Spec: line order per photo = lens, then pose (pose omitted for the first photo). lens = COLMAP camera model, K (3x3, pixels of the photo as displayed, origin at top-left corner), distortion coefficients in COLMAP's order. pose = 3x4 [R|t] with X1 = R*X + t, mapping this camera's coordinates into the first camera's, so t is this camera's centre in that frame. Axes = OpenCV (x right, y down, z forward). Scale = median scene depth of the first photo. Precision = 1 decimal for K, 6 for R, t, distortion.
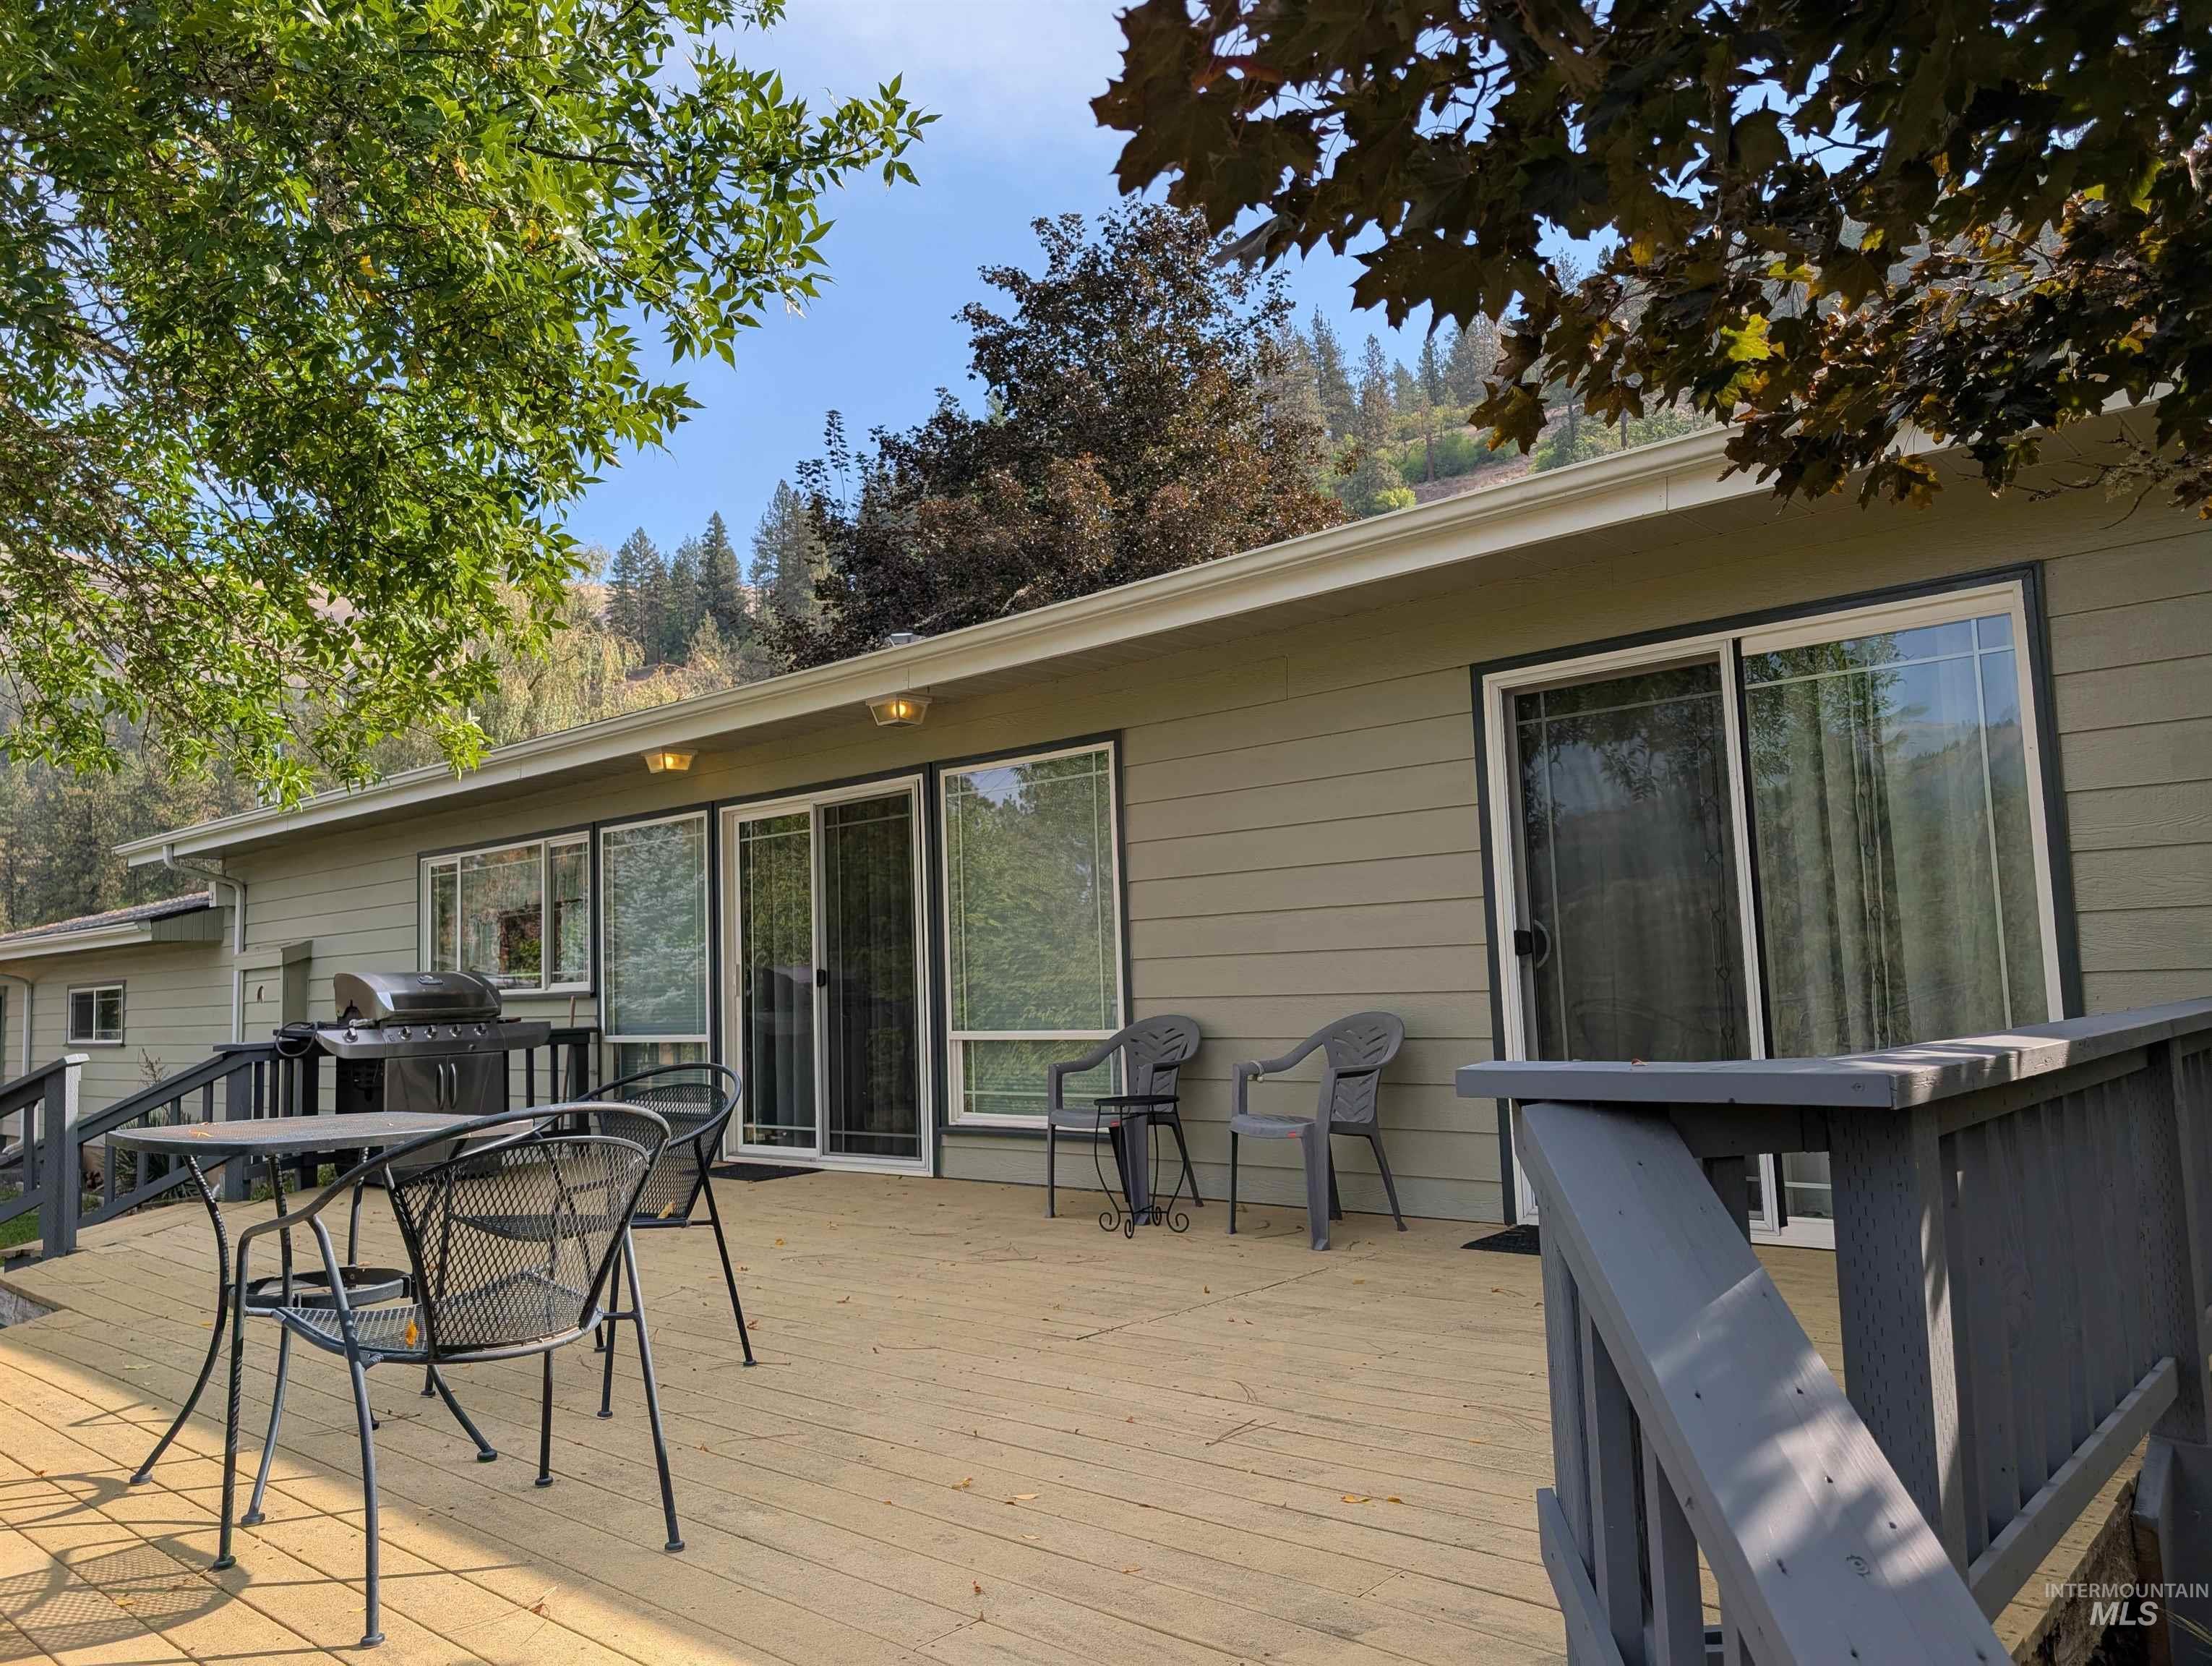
lens RADIAL K [[1556.2, 0, 1106.0], [0, 1556.2, 833.0], [0, 0, 1]] dist [0.039737, -0.033013]
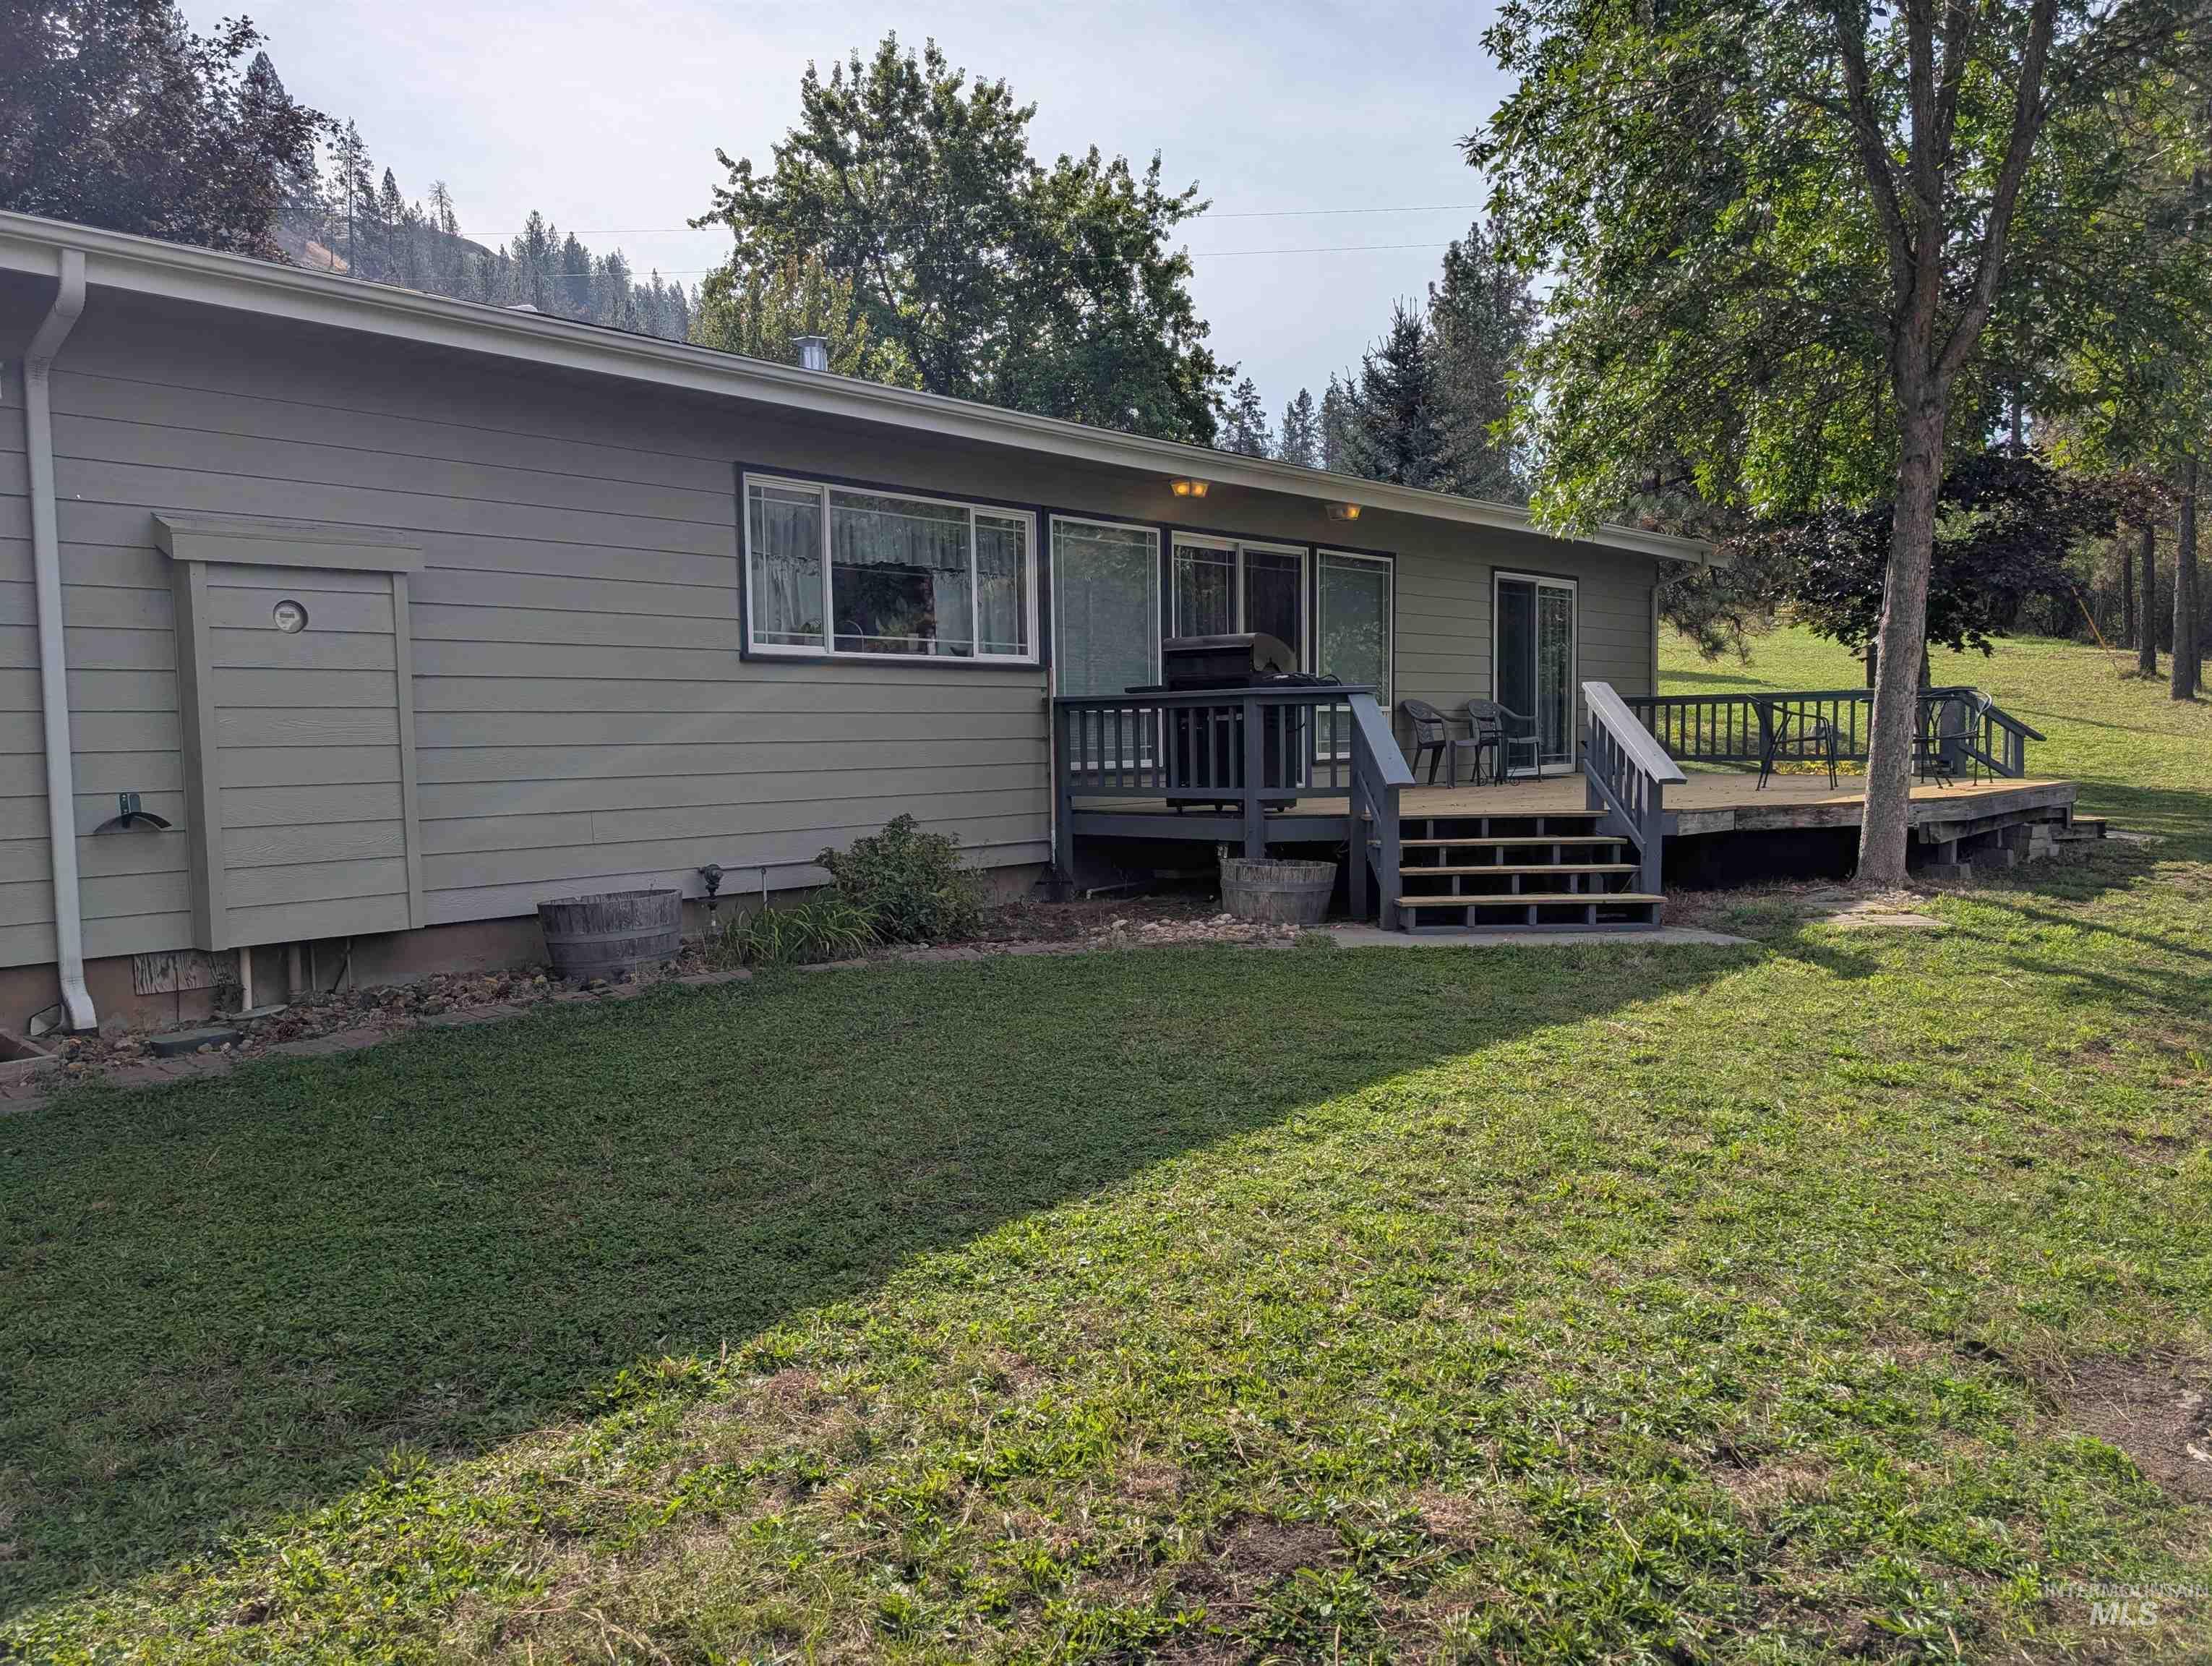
lens RADIAL K [[1556.2, 0, 1106.0], [0, 1556.2, 833.0], [0, 0, 1]] dist [0.039737, -0.033013]
pose [[0.028332, -0.024919, 0.999288, -1.757332], [-0.075139, 0.996808, 0.026987, 0.231473], [-0.996771, -0.075850, 0.026369, 1.135192]]
